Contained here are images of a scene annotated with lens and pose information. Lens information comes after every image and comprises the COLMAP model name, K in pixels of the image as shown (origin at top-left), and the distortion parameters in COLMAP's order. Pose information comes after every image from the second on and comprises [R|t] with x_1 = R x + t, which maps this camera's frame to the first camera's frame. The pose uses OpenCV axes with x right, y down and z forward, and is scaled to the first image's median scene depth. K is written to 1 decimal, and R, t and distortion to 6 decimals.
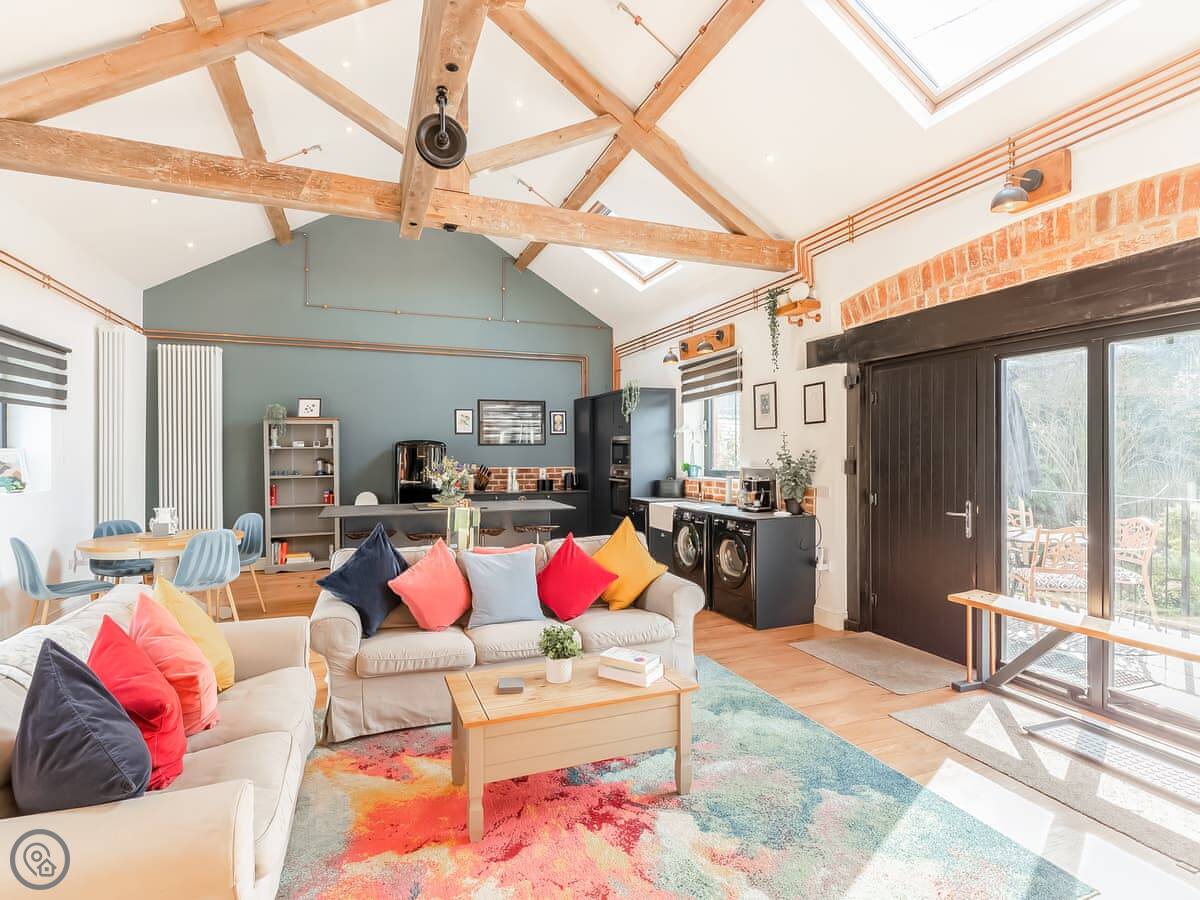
lens RADIAL K [[605.0, 0, 595.1], [0, 605.0, 453.9], [0, 0, 1]] dist [0.007726, 0.000541]
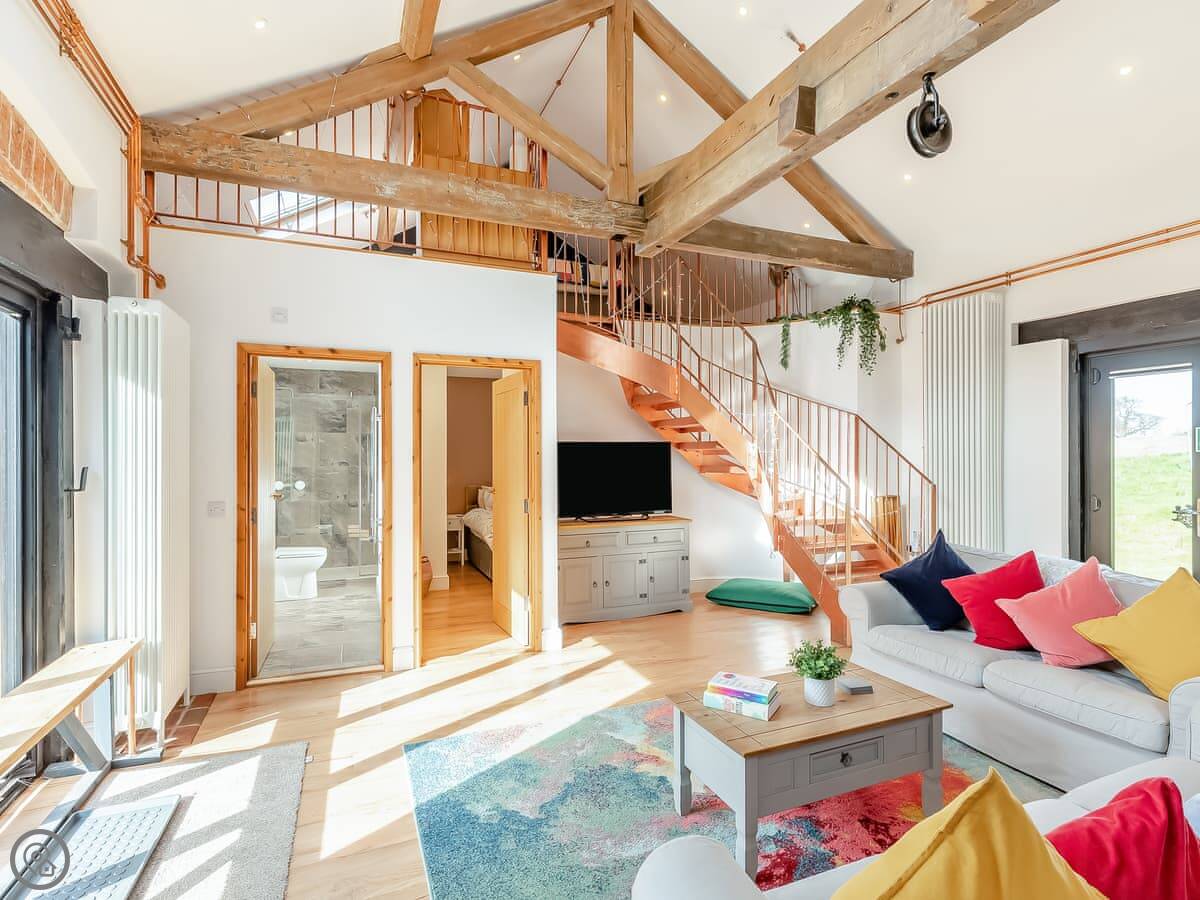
lens RADIAL K [[605.0, 0, 596.8], [0, 605.0, 455.0], [0, 0, 1]] dist [0.007726, 0.000541]
pose [[-0.999567, 0.002584, -0.029294, 0.143867], [0.002374, 0.999971, 0.007214, -0.001827], [0.029312, 0.007142, -0.999545, 0.913230]]
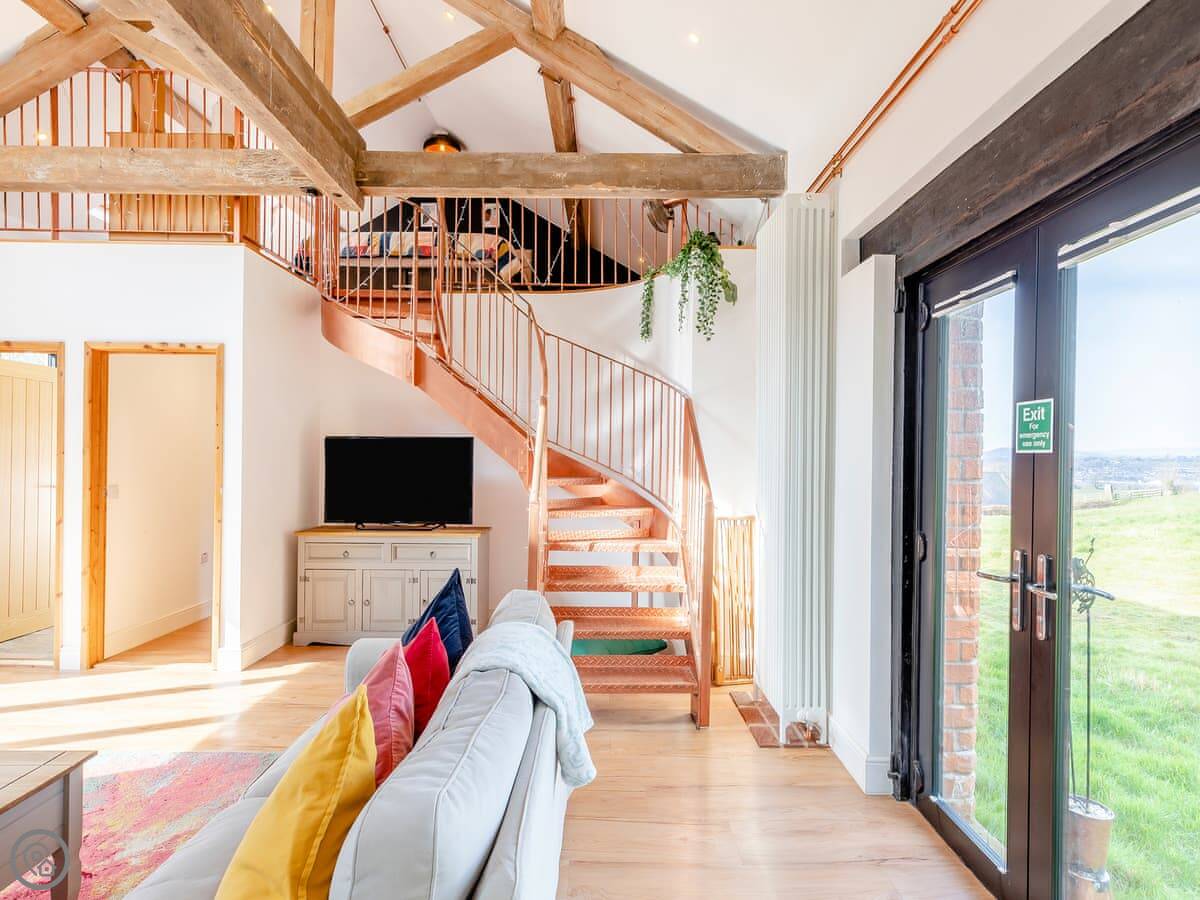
lens RADIAL K [[633.6, 0, 595.8], [0, 633.6, 459.6], [0, 0, 1]] dist [0.007210, 0.001261]
pose [[-0.932406, -0.011234, 0.361238, -0.489413], [-0.008753, 0.999926, 0.008505, 0.005497], [-0.361307, 0.004768, -0.932435, 0.645795]]
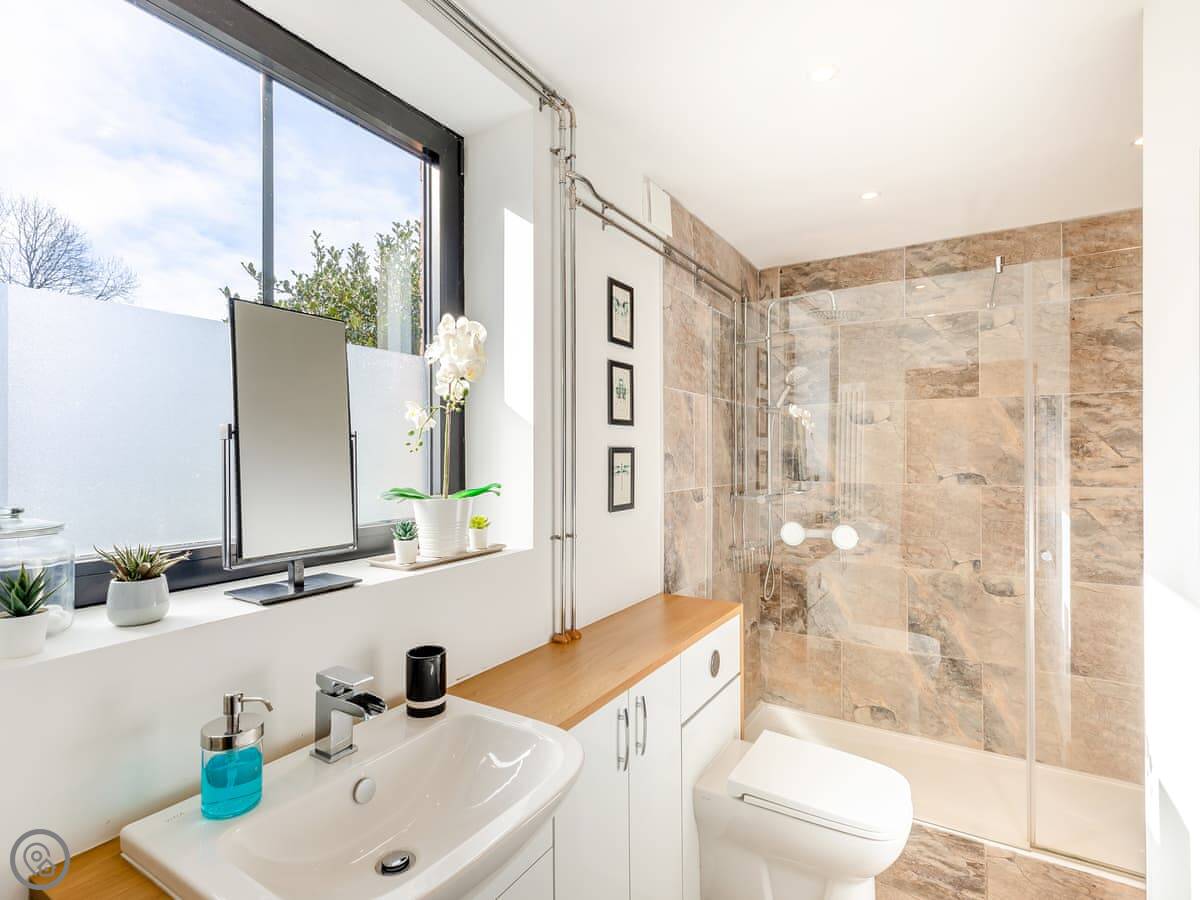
lens RADIAL K [[605.0, 0, 601.5], [0, 605.0, 454.3], [0, 0, 1]] dist [0.007726, 0.000541]
pose [[-0.614877, 0.006992, 0.788592, 0.308510], [0.008857, 0.999959, -0.001961, 0.001243], [-0.788573, 0.005779, -0.614914, 0.488339]]
